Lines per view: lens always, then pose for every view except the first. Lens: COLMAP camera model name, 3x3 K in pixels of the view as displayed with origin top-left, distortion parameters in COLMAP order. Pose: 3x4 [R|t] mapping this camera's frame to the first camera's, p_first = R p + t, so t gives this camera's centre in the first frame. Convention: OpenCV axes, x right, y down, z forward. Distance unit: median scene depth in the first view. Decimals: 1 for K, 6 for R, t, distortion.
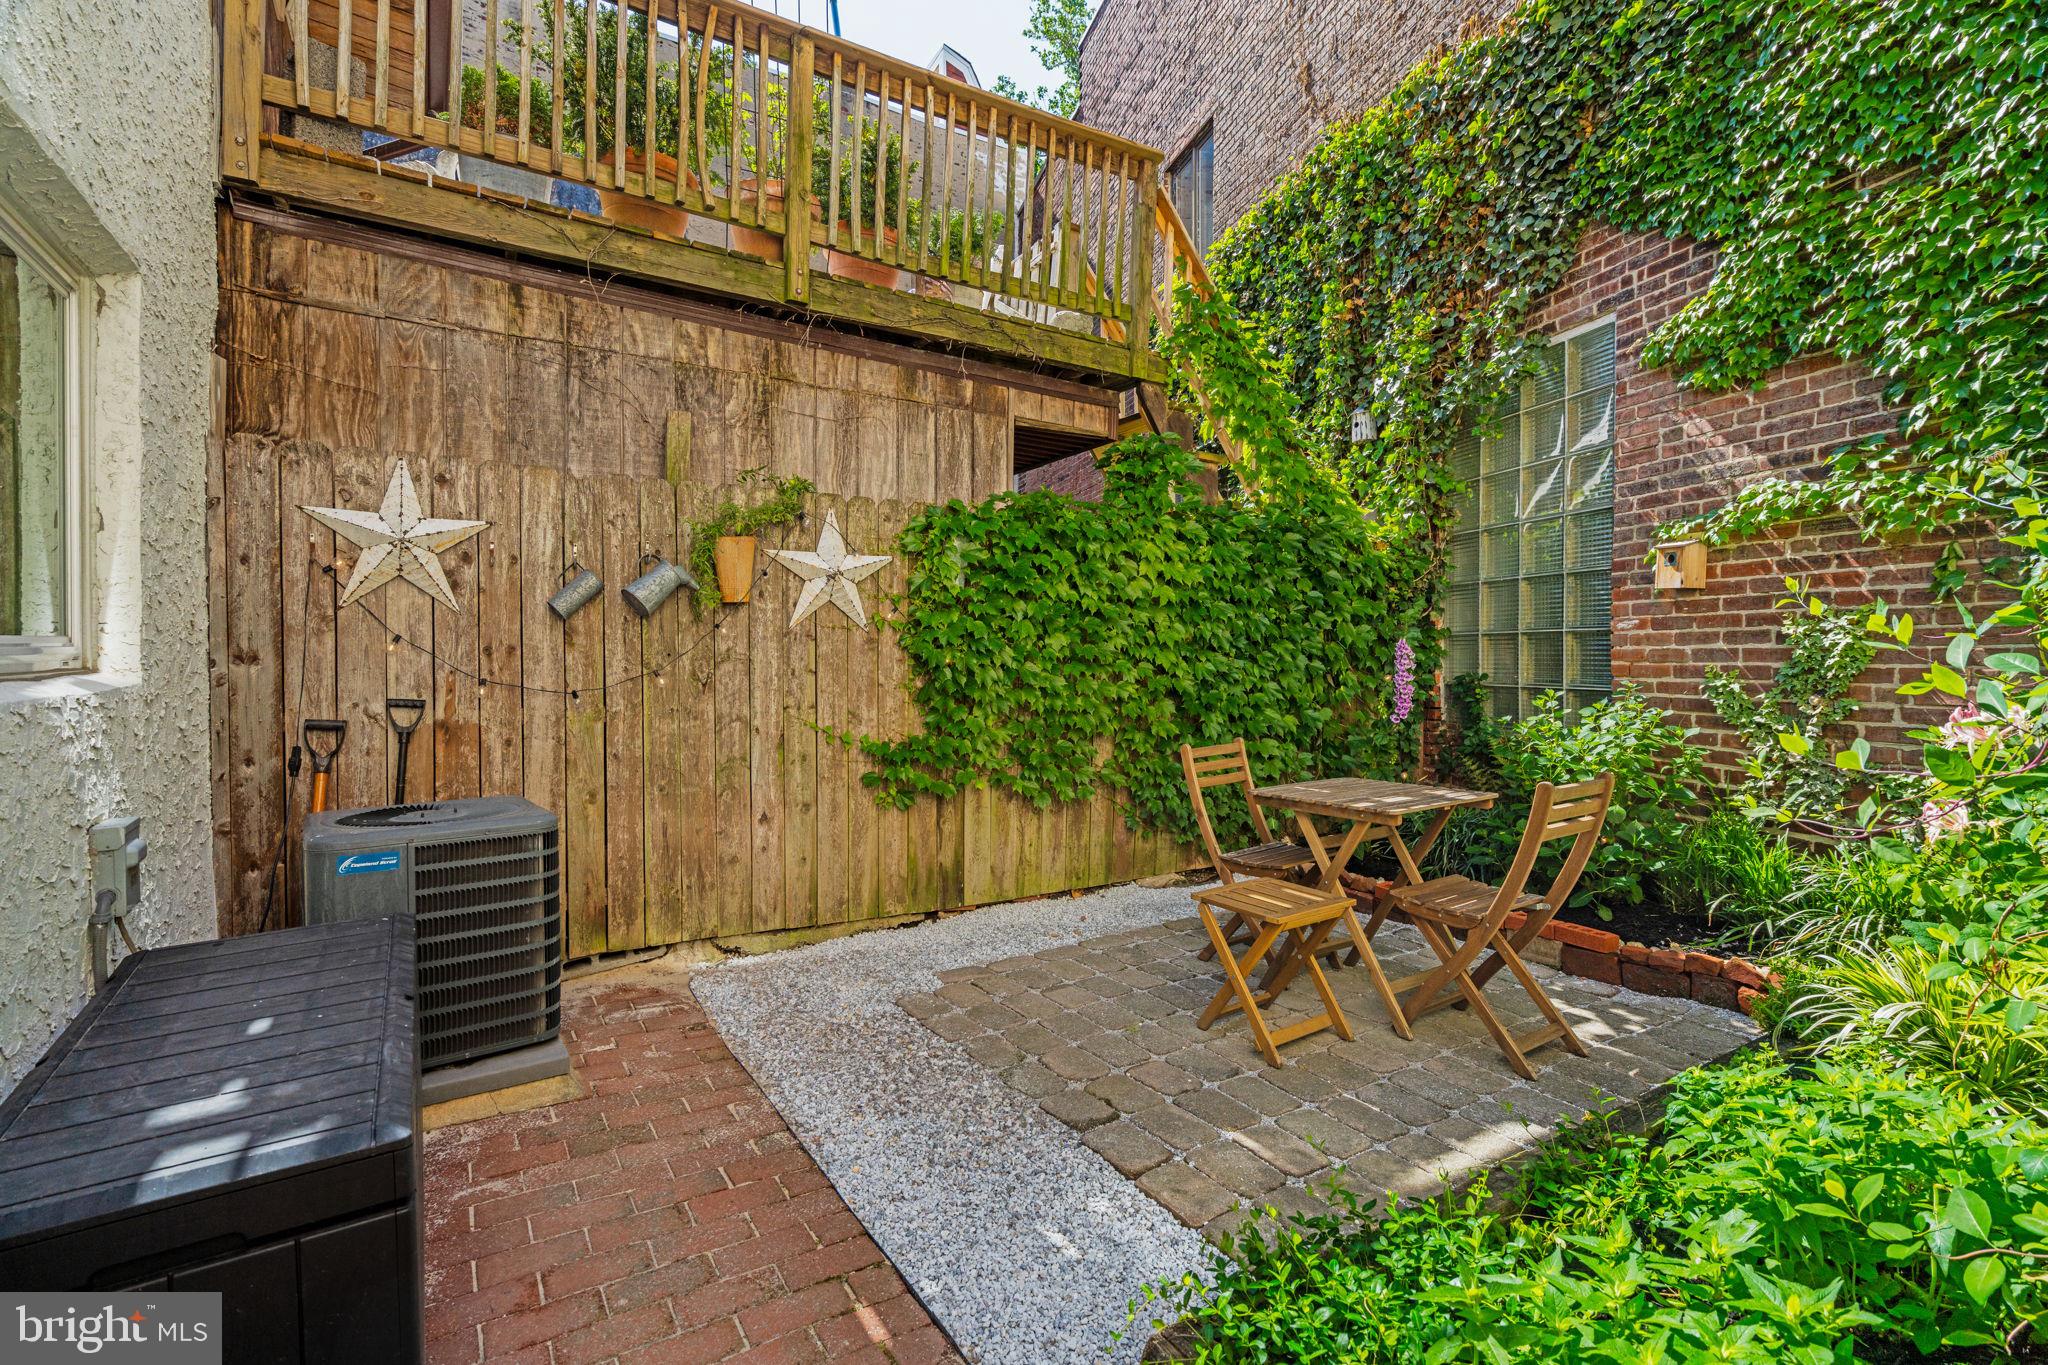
lens RADIAL K [[932.7, 0, 1022.7], [0, 932.7, 674.5], [0, 0, 1]] dist [-0.000867, -0.000099]
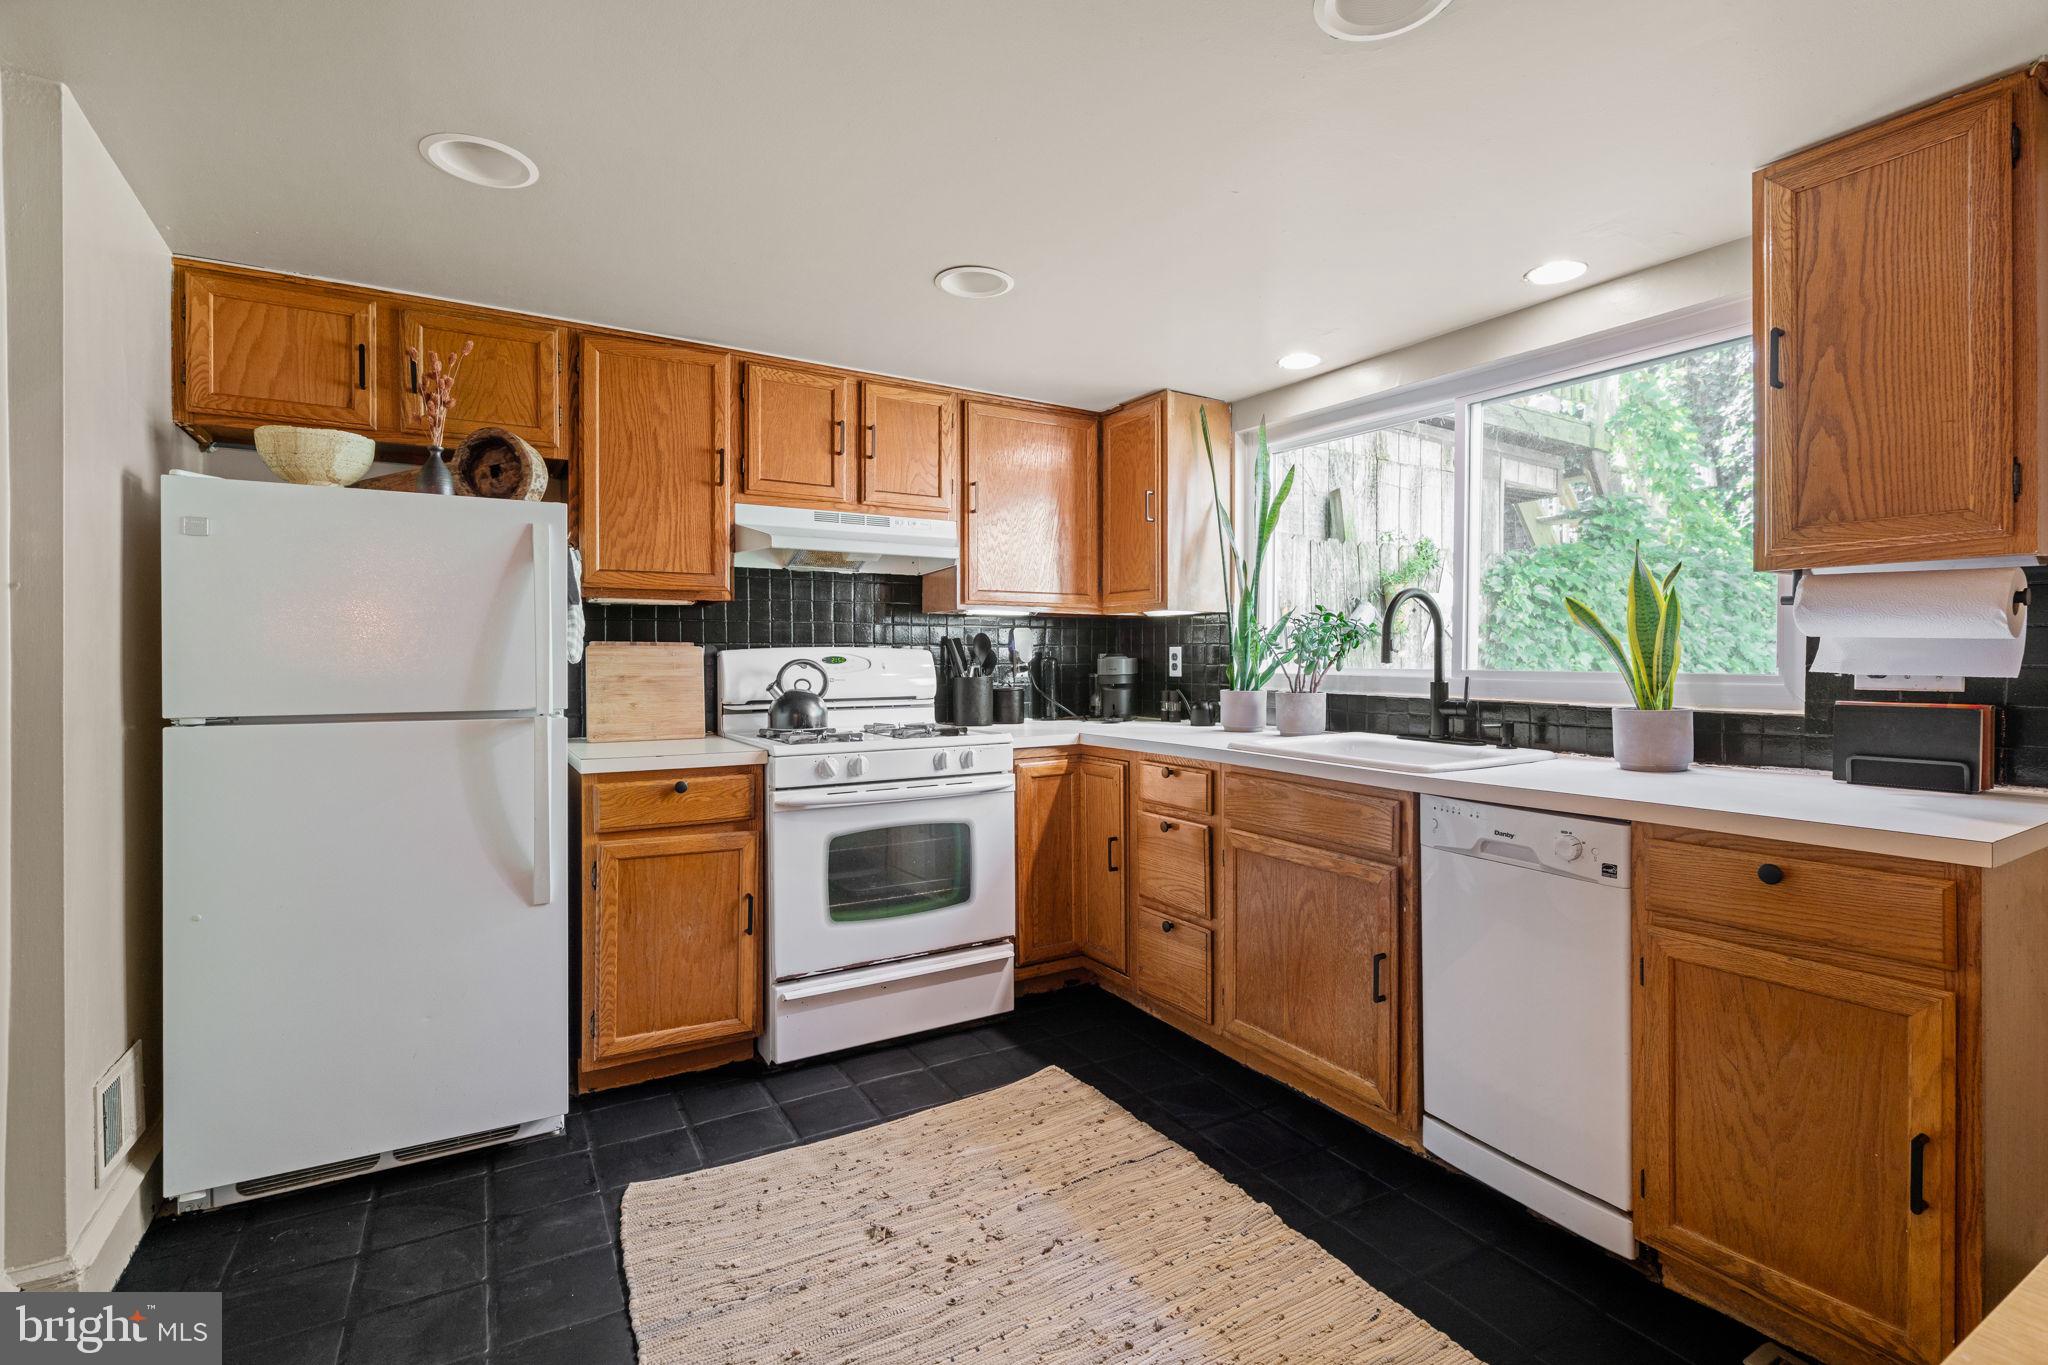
lens RADIAL K [[946.7, 0, 1029.0], [0, 946.7, 663.8], [0, 0, 1]] dist [-0.009779, 0.000482]
pose [[0.999992, -0.003867, -0.000227, -0.794405], [0.003864, 0.999900, -0.013611, -0.015103], [0.000280, 0.013610, 0.999907, -0.333773]]
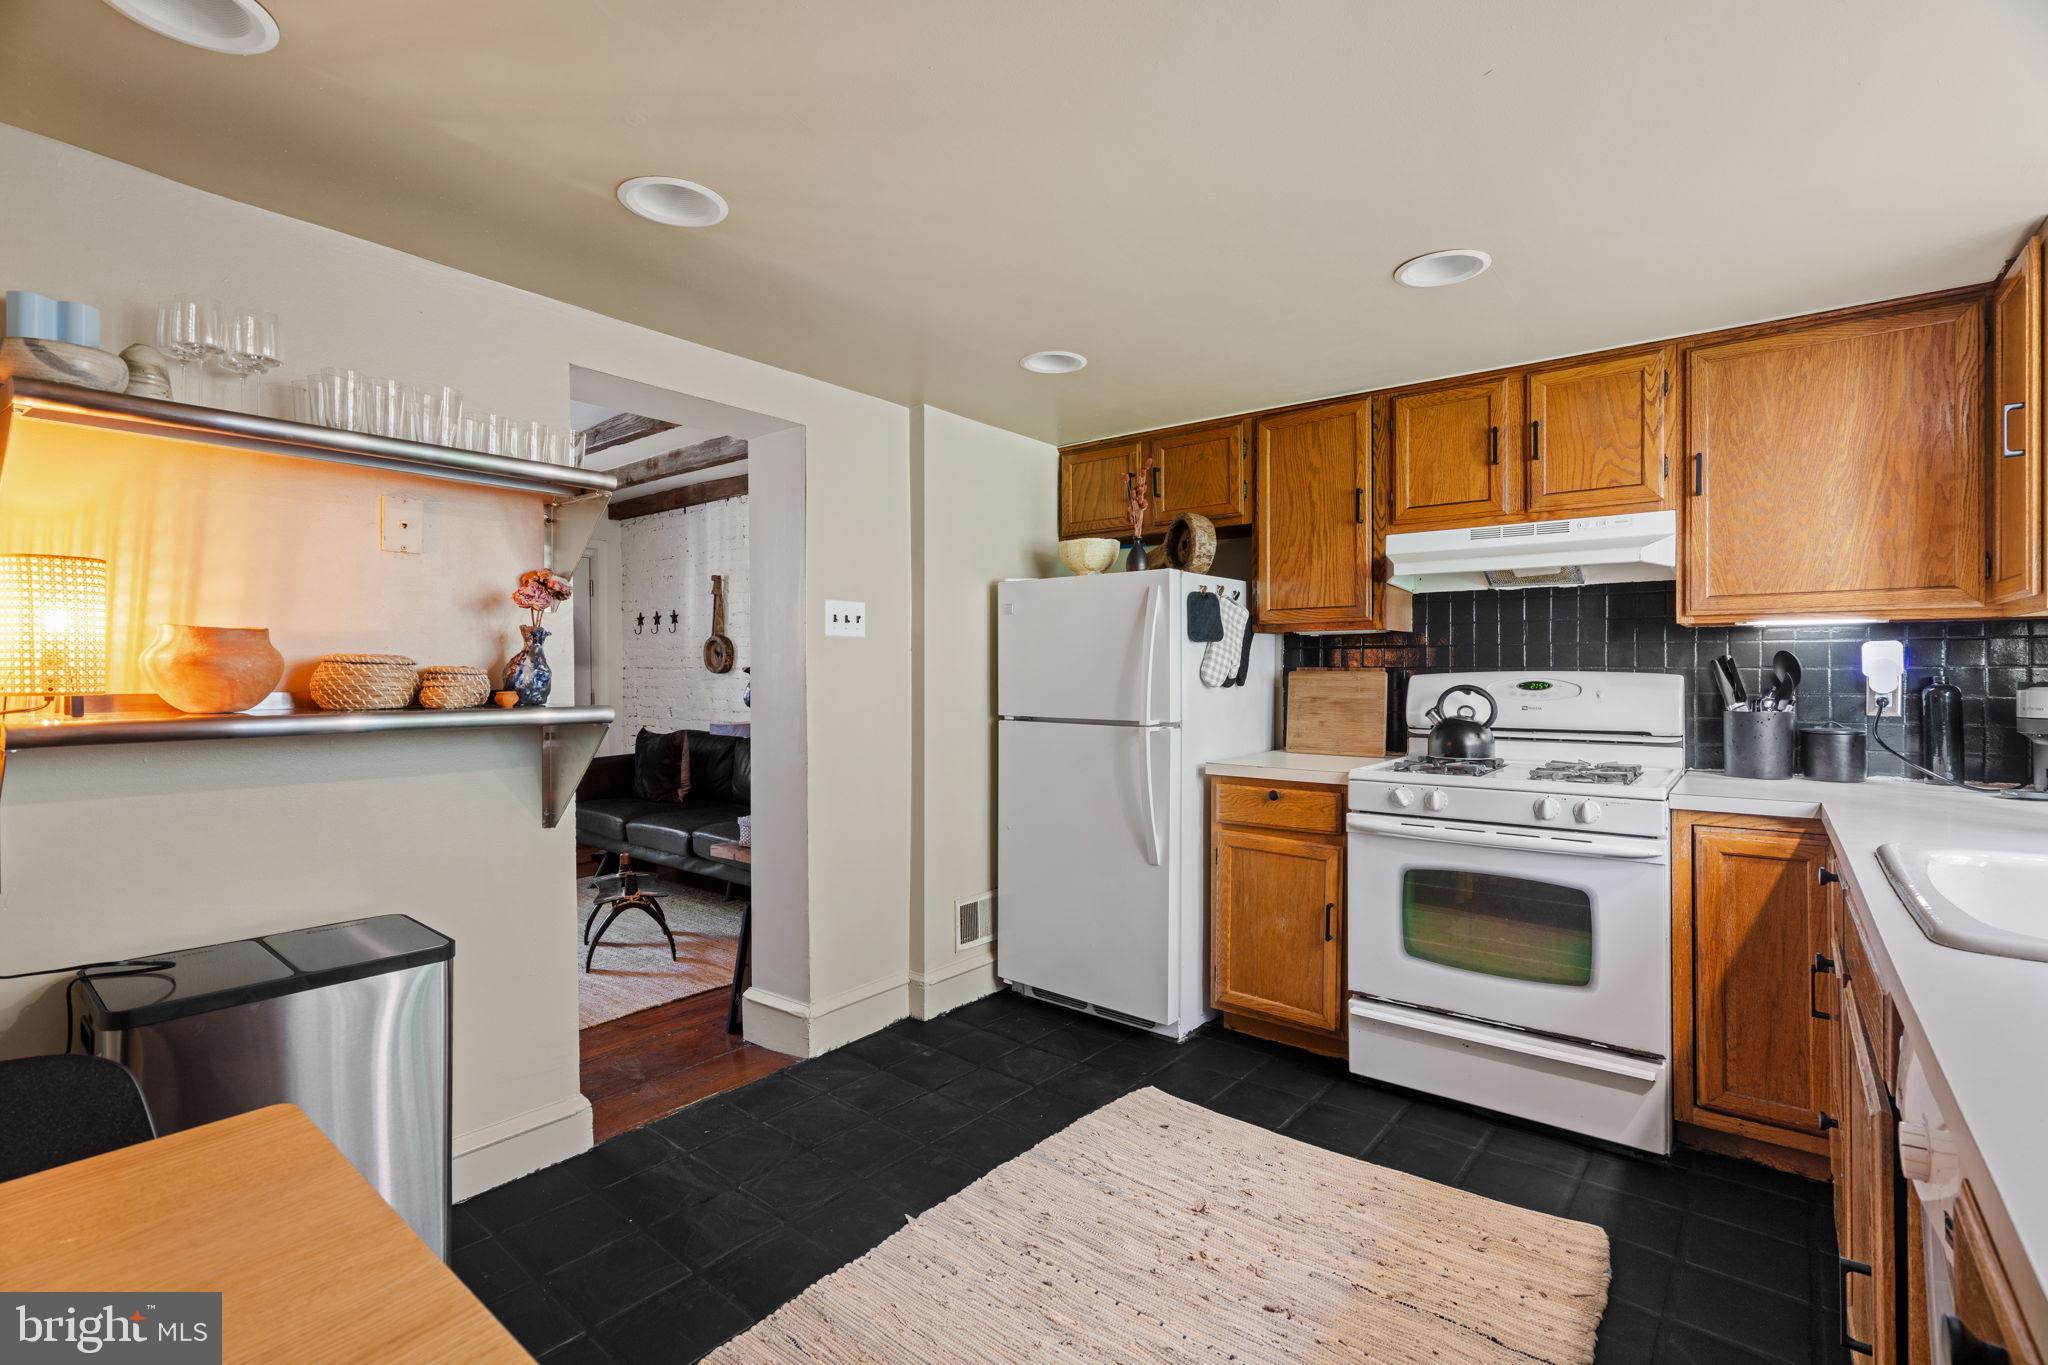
lens RADIAL K [[927.1, 0, 1030.3], [0, 927.1, 672.3], [0, 0, 1]] dist [-0.001601, 0.000805]
pose [[0.349133, 0.000676, -0.937073, -0.420679], [-0.014707, 0.999881, -0.004758, -0.031630], [0.936958, 0.015442, 0.349101, -0.134475]]
